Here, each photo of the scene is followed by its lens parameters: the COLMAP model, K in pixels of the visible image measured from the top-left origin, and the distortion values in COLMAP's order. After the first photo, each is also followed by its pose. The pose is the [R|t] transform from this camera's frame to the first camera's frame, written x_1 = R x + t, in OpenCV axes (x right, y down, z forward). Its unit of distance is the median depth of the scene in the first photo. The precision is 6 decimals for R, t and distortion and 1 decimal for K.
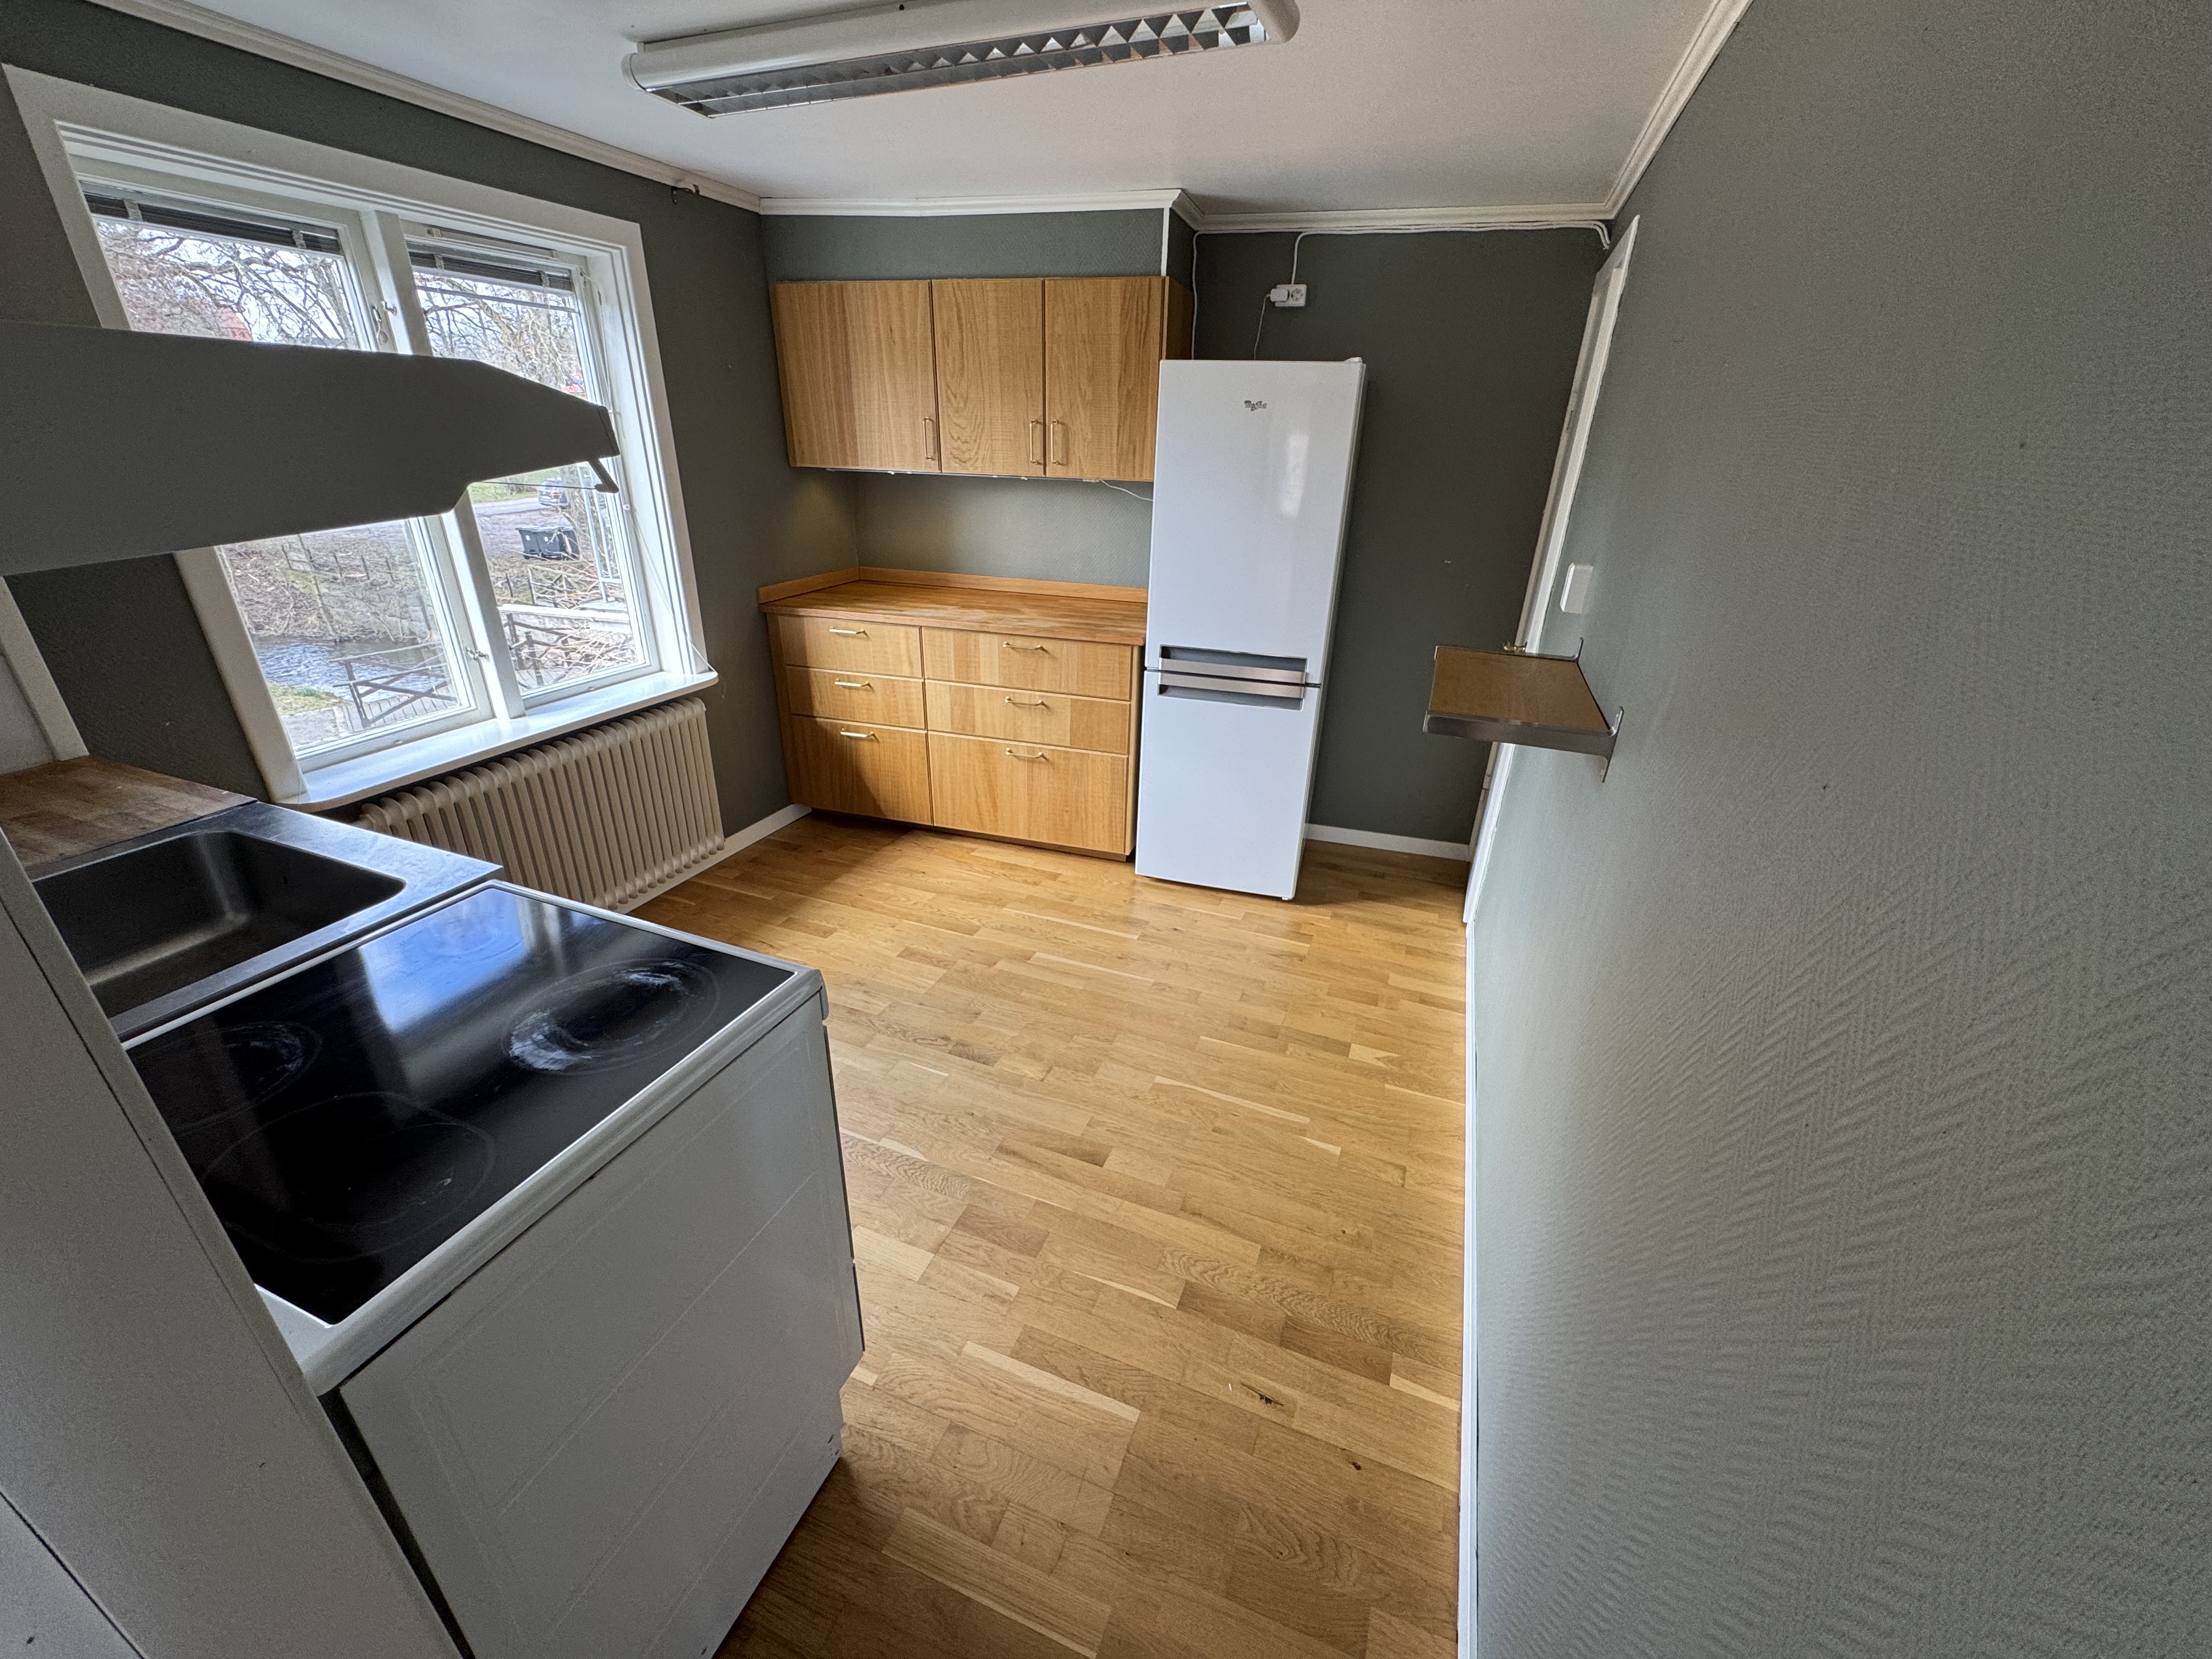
lens RADIAL K [[893.0, 0, 1092.4], [0, 893.0, 839.2], [0, 0, 1]] dist [0.000431, 0.001411]
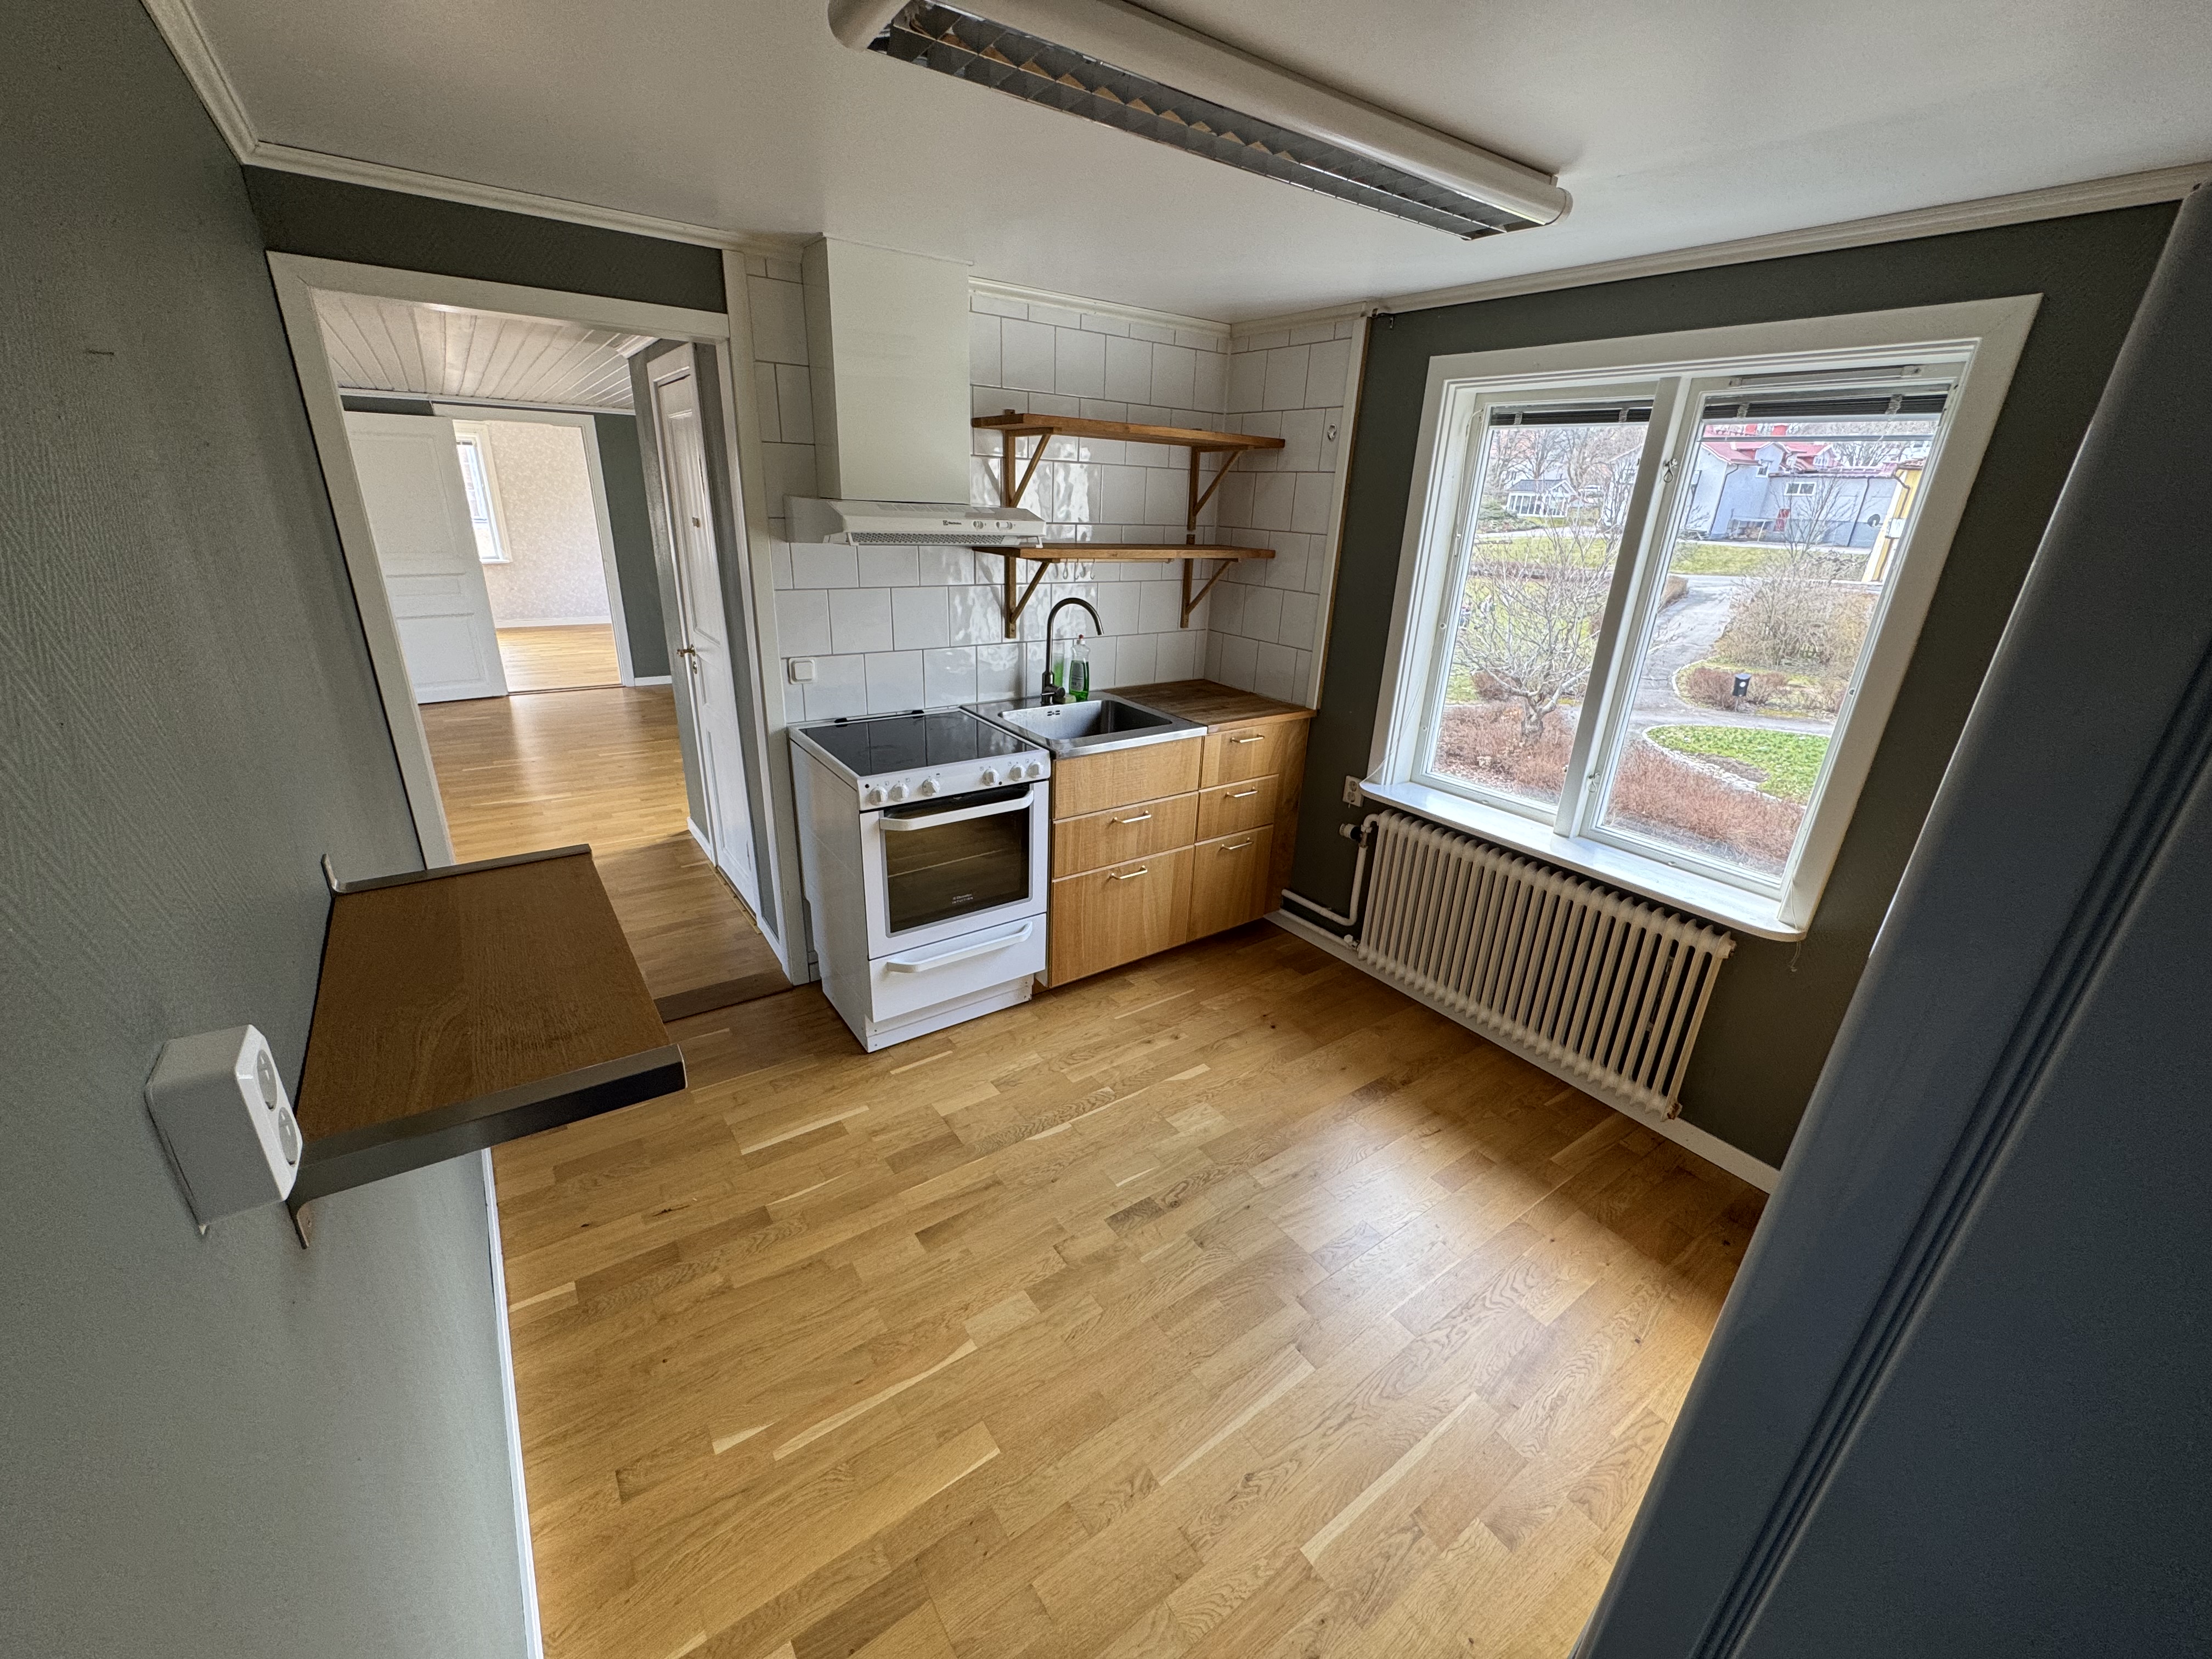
lens RADIAL K [[893.0, 0, 1109.5], [0, 893.0, 829.6], [0, 0, 1]] dist [0.000431, 0.001411]
pose [[-0.544139, 0.252474, -0.800106, 0.570427], [-0.404907, 0.756215, 0.513994, -0.571621], [0.734822, 0.603652, -0.309258, 1.169235]]
